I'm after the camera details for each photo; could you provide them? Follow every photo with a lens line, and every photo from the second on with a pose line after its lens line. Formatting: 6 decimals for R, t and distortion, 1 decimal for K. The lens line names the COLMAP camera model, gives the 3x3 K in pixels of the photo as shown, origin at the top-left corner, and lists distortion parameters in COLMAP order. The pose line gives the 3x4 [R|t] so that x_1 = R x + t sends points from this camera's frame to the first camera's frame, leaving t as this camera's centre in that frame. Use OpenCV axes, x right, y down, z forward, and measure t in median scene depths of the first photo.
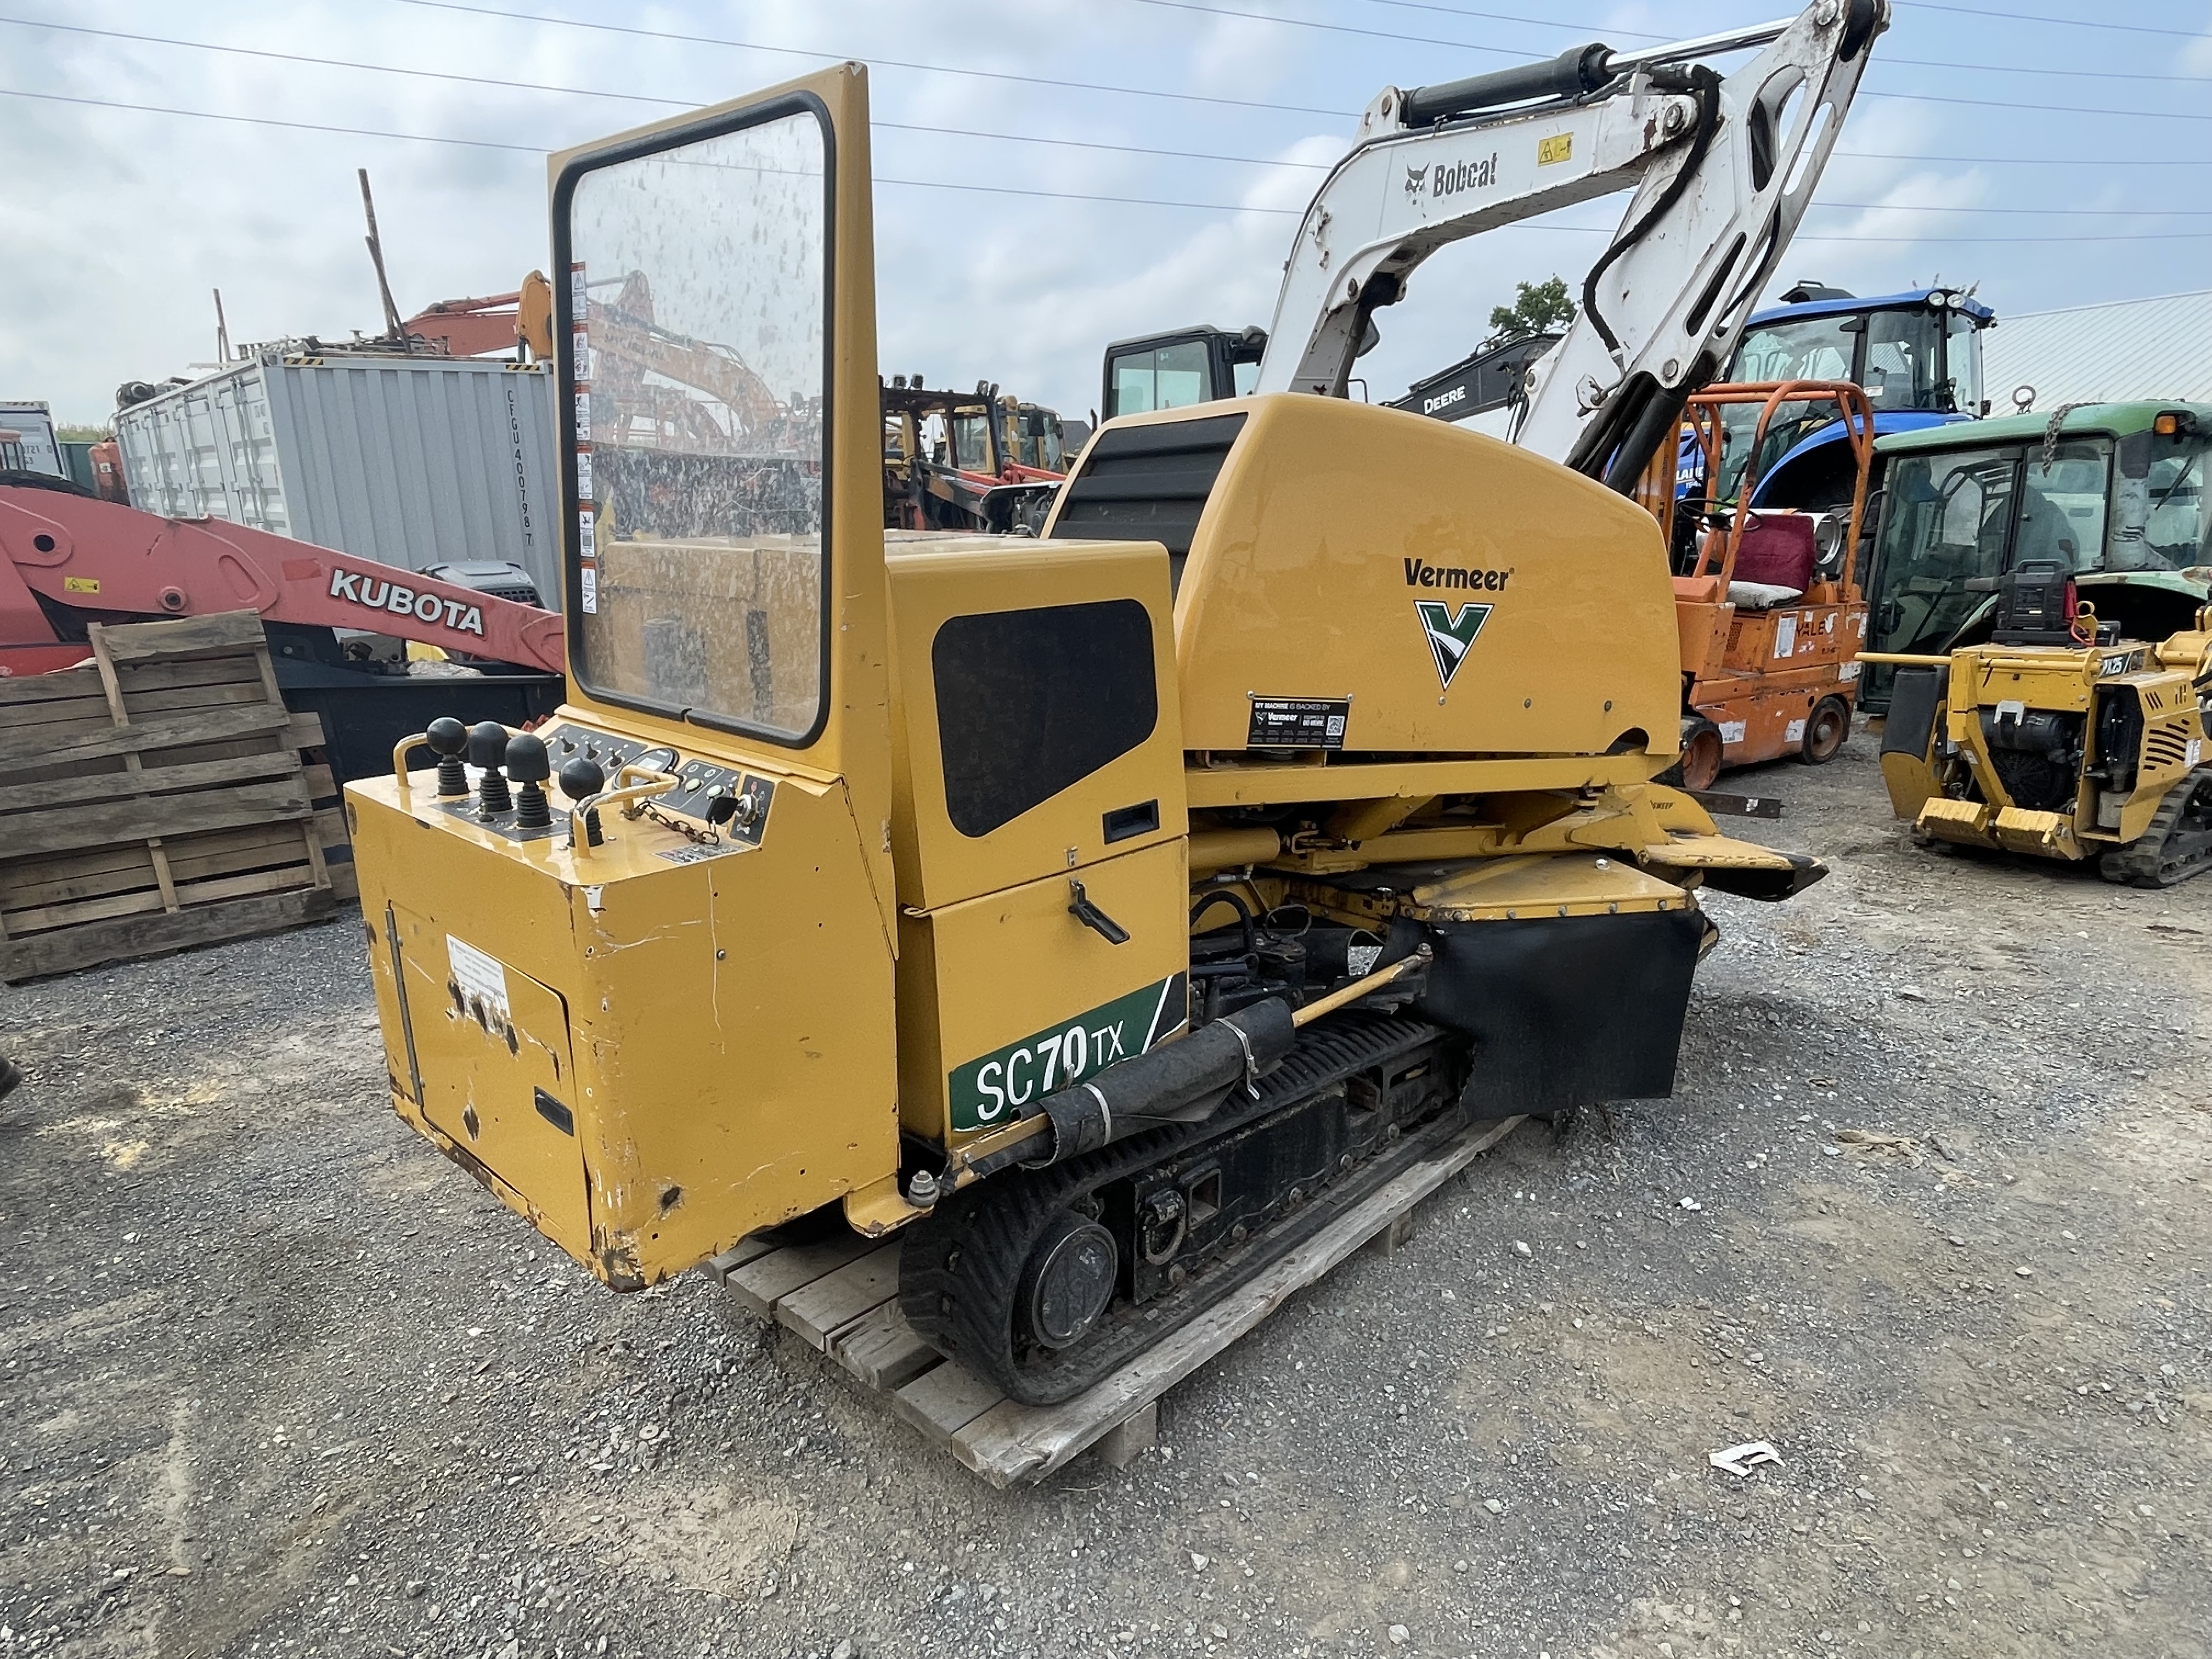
lens RADIAL K [[1310.9, 0, 1084.6], [0, 1310.9, 831.6], [0, 0, 1]] dist [0.000420, -0.000877]
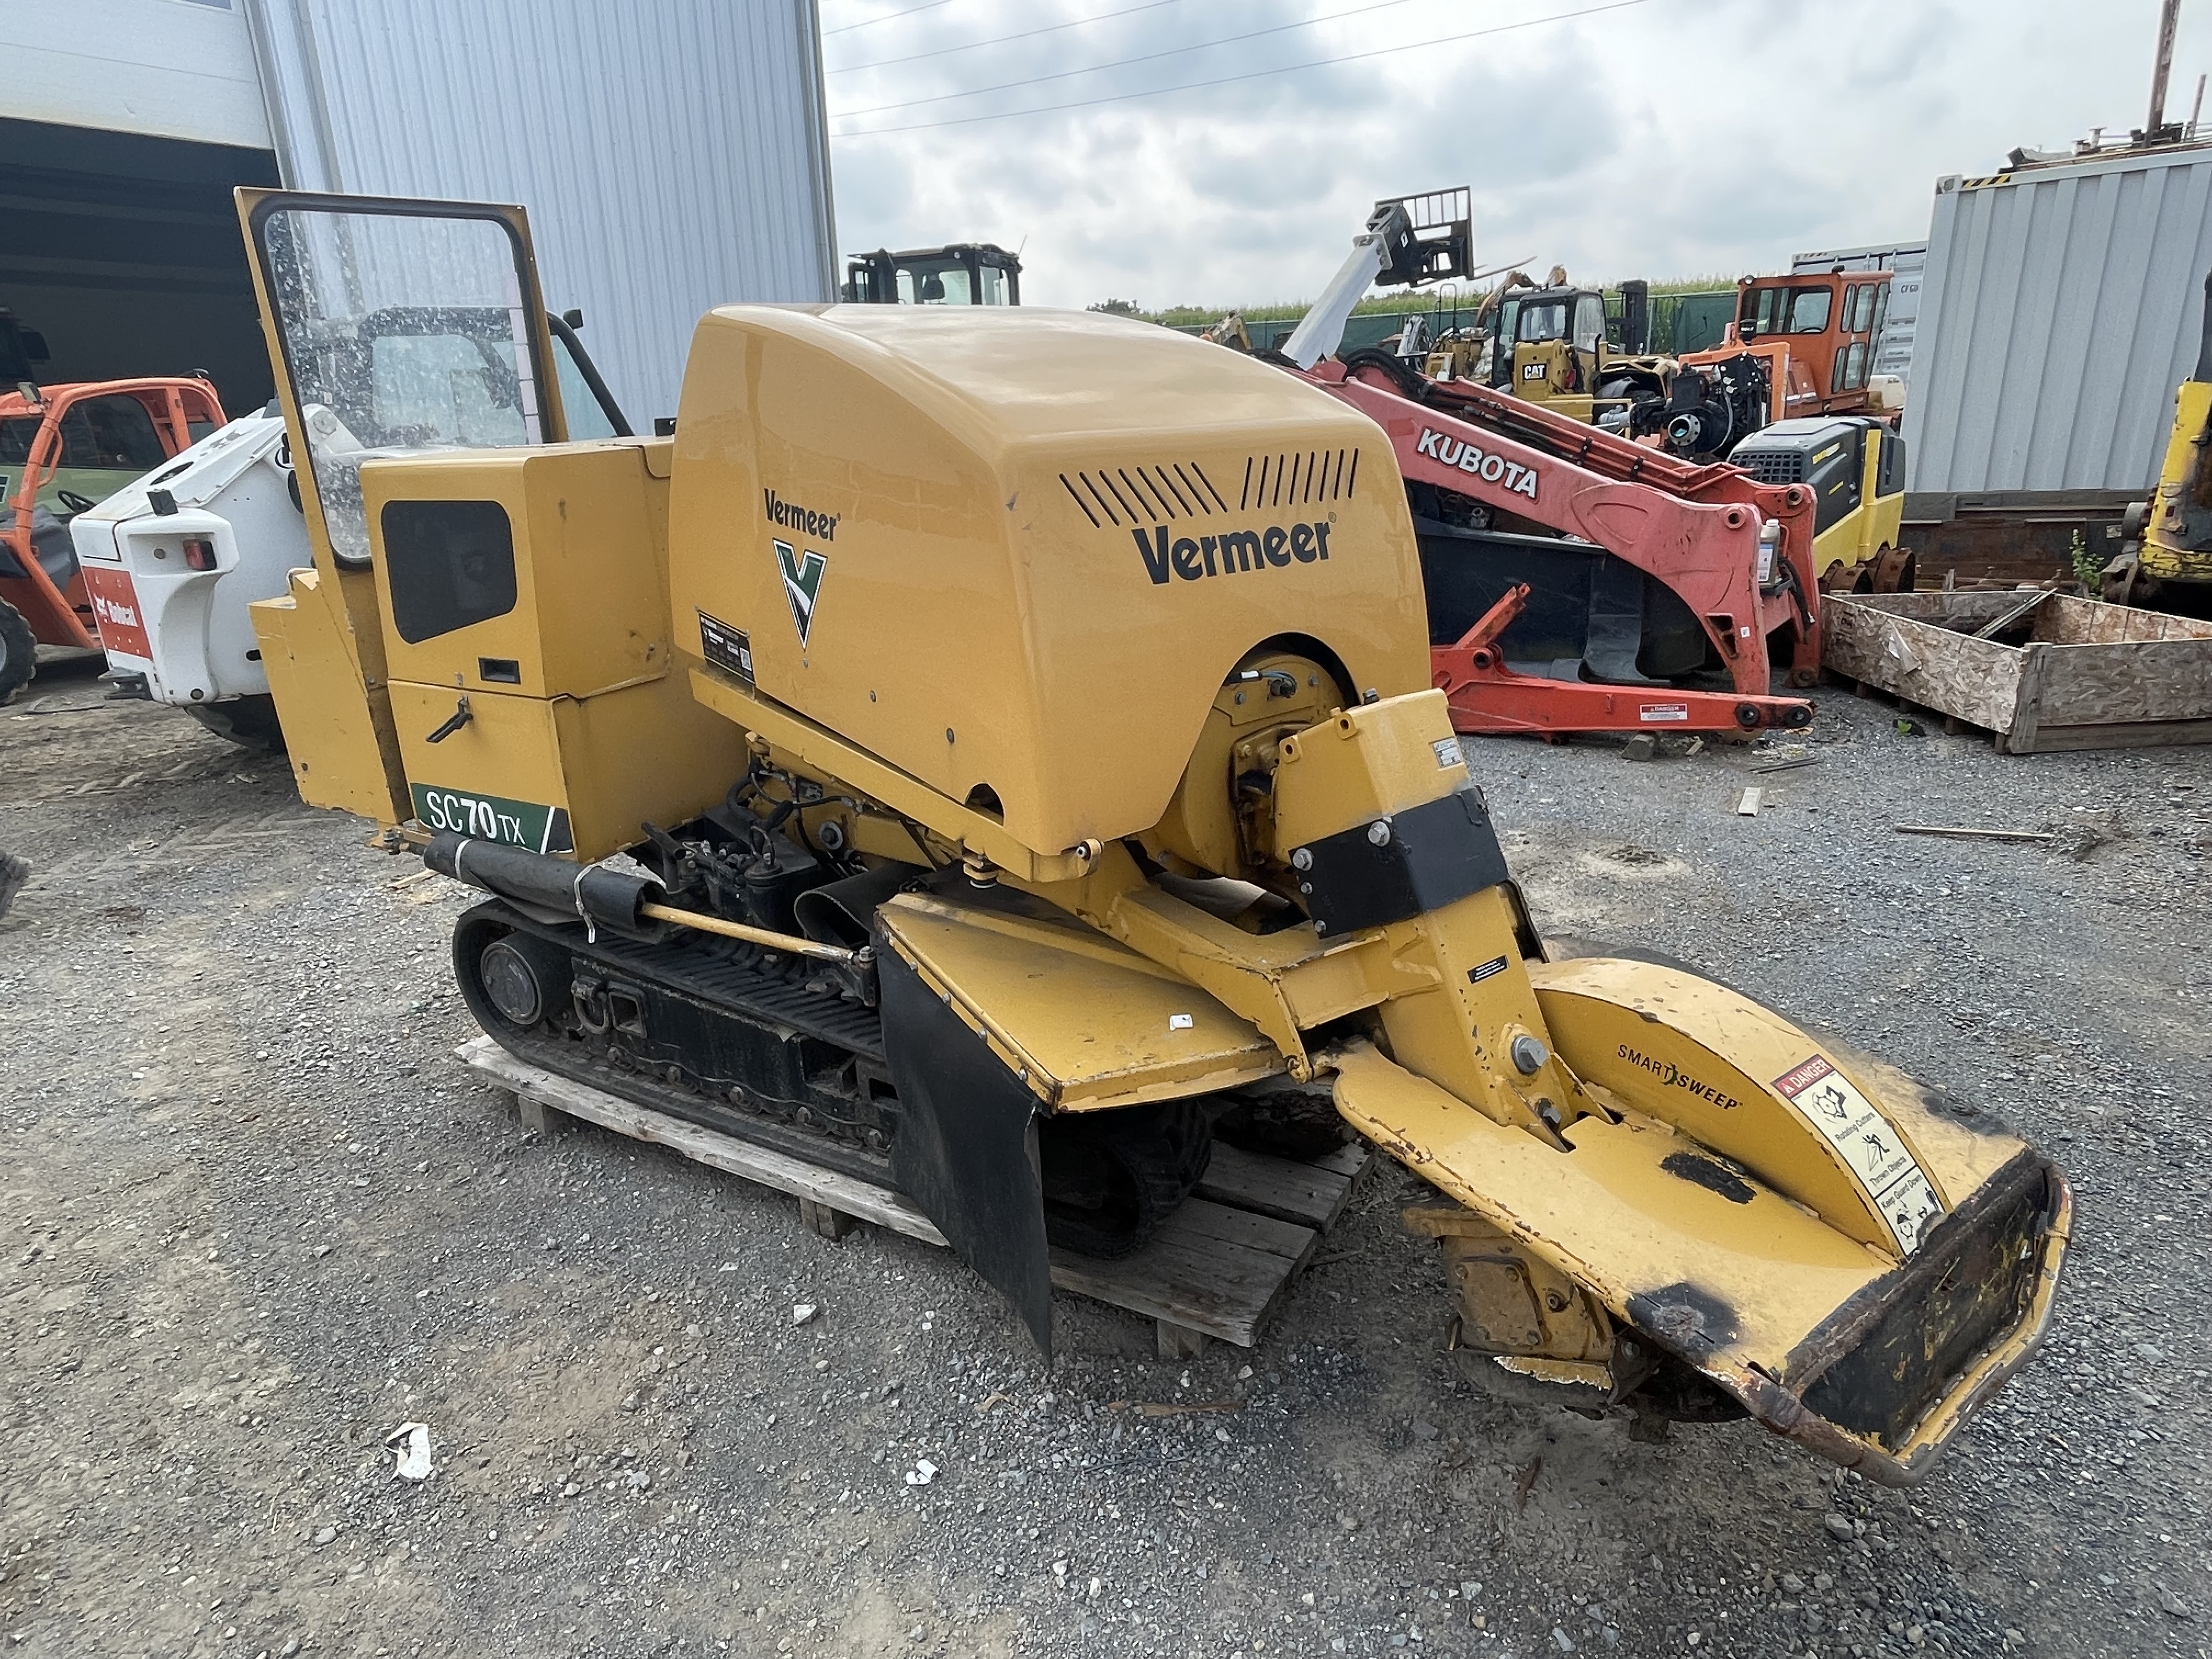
lens RADIAL K [[1310.9, 0, 1084.6], [0, 1310.9, 831.6], [0, 0, 1]] dist [0.000420, -0.000877]
pose [[0.231270, 0.321551, -0.918215, 1.156061], [-0.207448, 0.938395, 0.276368, -0.275618], [0.950515, 0.126566, 0.283728, 0.969585]]
